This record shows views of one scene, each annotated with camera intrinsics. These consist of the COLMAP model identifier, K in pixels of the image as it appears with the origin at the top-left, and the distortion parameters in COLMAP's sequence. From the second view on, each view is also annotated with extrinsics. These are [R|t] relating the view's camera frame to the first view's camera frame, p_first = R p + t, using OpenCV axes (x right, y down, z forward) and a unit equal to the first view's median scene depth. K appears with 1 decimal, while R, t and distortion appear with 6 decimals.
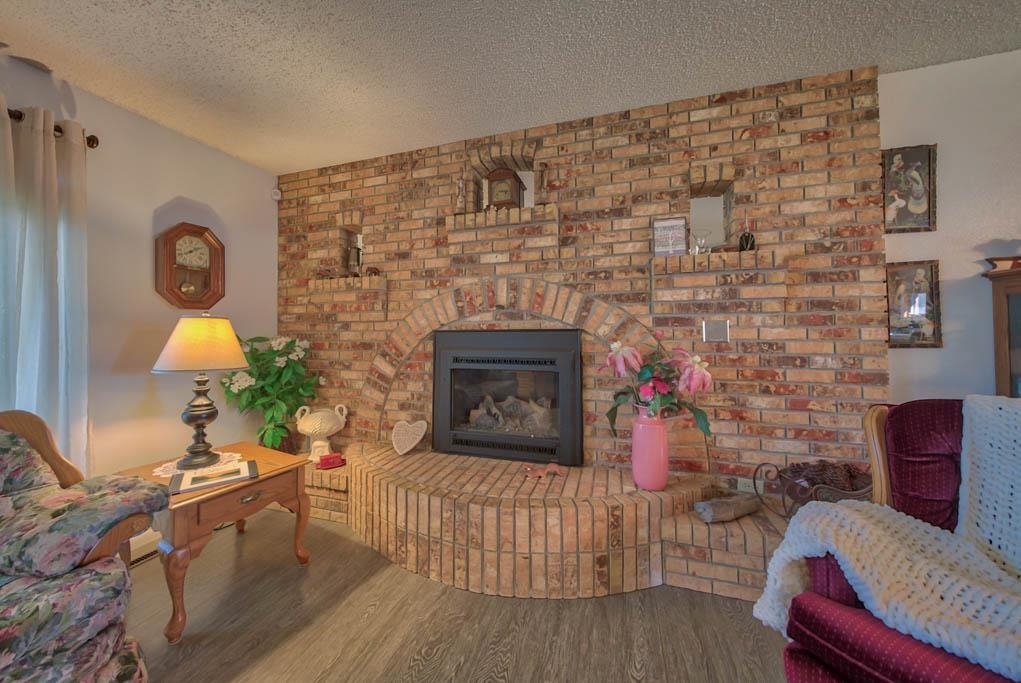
lens RADIAL K [[362.4, 0, 500.2], [0, 362.4, 316.7], [0, 0, 1]] dist [0.000214, -0.000087]
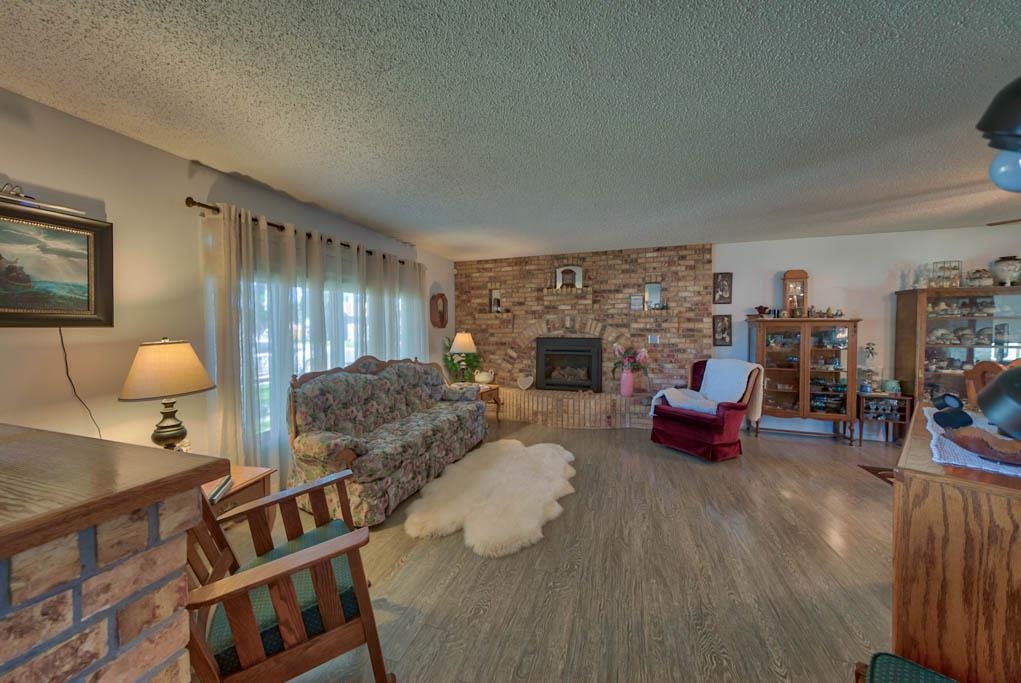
lens RADIAL K [[350.7, 0, 505.4], [0, 350.7, 325.1], [0, 0, 1]] dist [-0.000072, -0.000077]
pose [[0.999916, 0.007942, -0.010224, -0.413124], [-0.007694, 0.999682, 0.024026, -0.106448], [0.010412, -0.023945, 0.999659, -1.415279]]
